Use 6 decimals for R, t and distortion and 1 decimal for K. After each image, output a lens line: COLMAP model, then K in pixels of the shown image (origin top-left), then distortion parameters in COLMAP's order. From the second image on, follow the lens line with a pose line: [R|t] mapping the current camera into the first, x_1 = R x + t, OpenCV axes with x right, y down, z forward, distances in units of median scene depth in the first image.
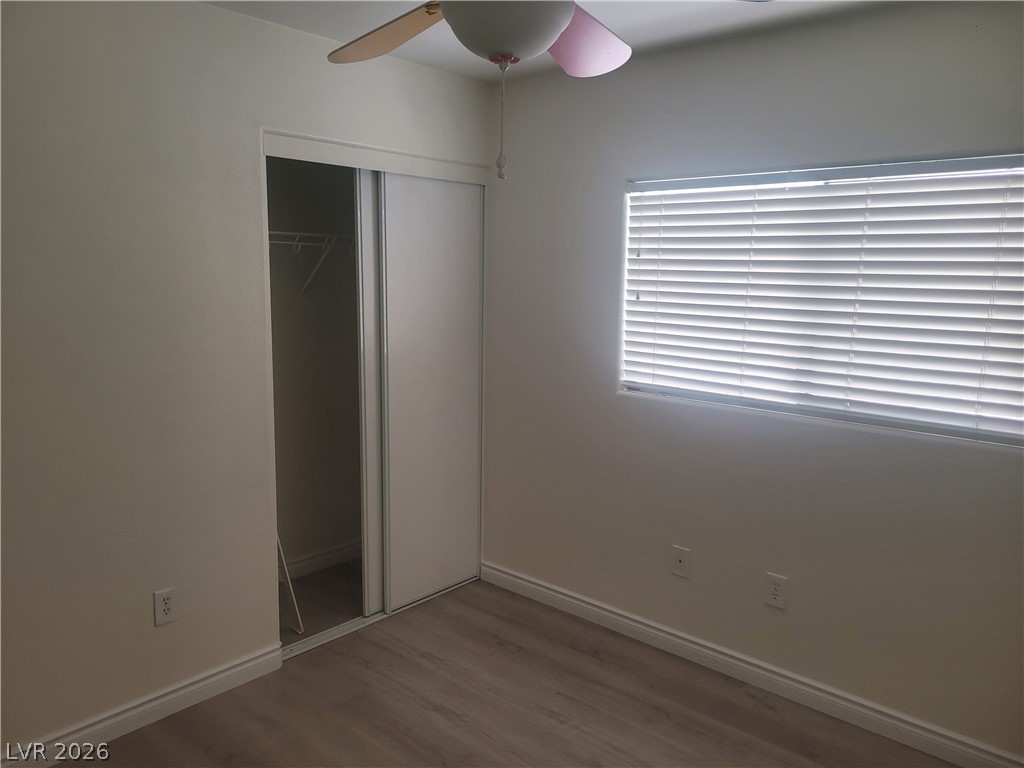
lens RADIAL K [[763.0, 0, 513.0], [0, 763.0, 386.3], [0, 0, 1]] dist [0.063464, -0.045012]
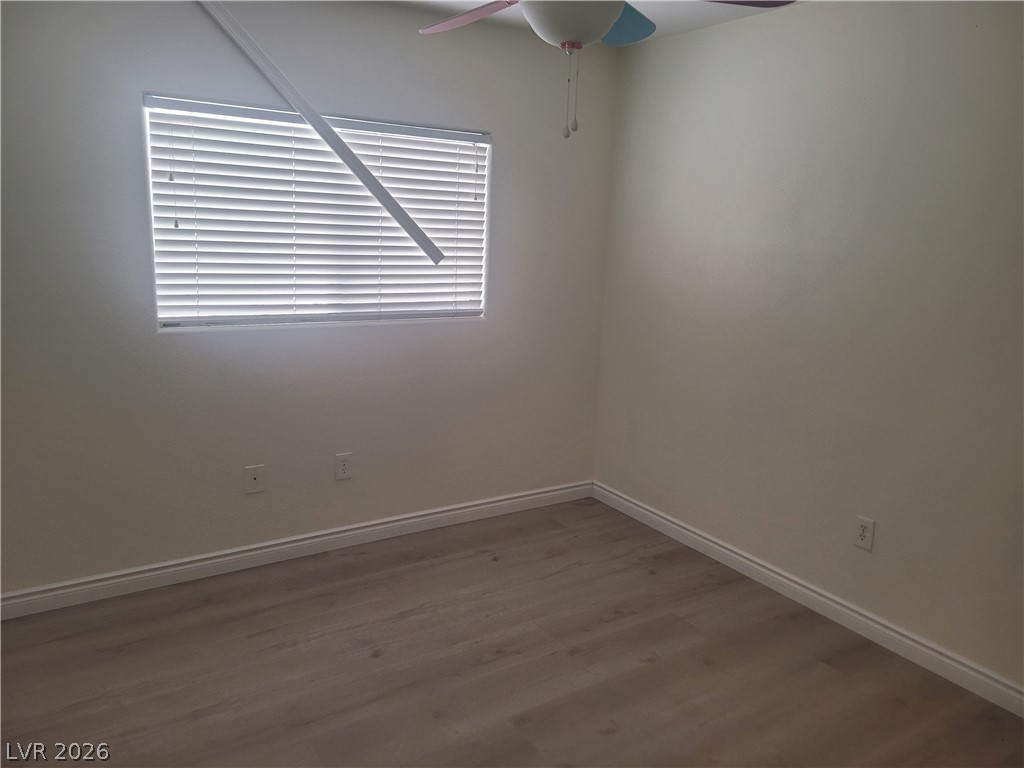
lens RADIAL K [[763.0, 0, 513.9], [0, 763.0, 383.5], [0, 0, 1]] dist [0.063464, -0.045012]
pose [[0.277308, -0.213553, 0.936747, -0.650631], [0.117597, 0.975199, 0.187507, -0.056685], [-0.953557, 0.058161, 0.295544, 0.341836]]
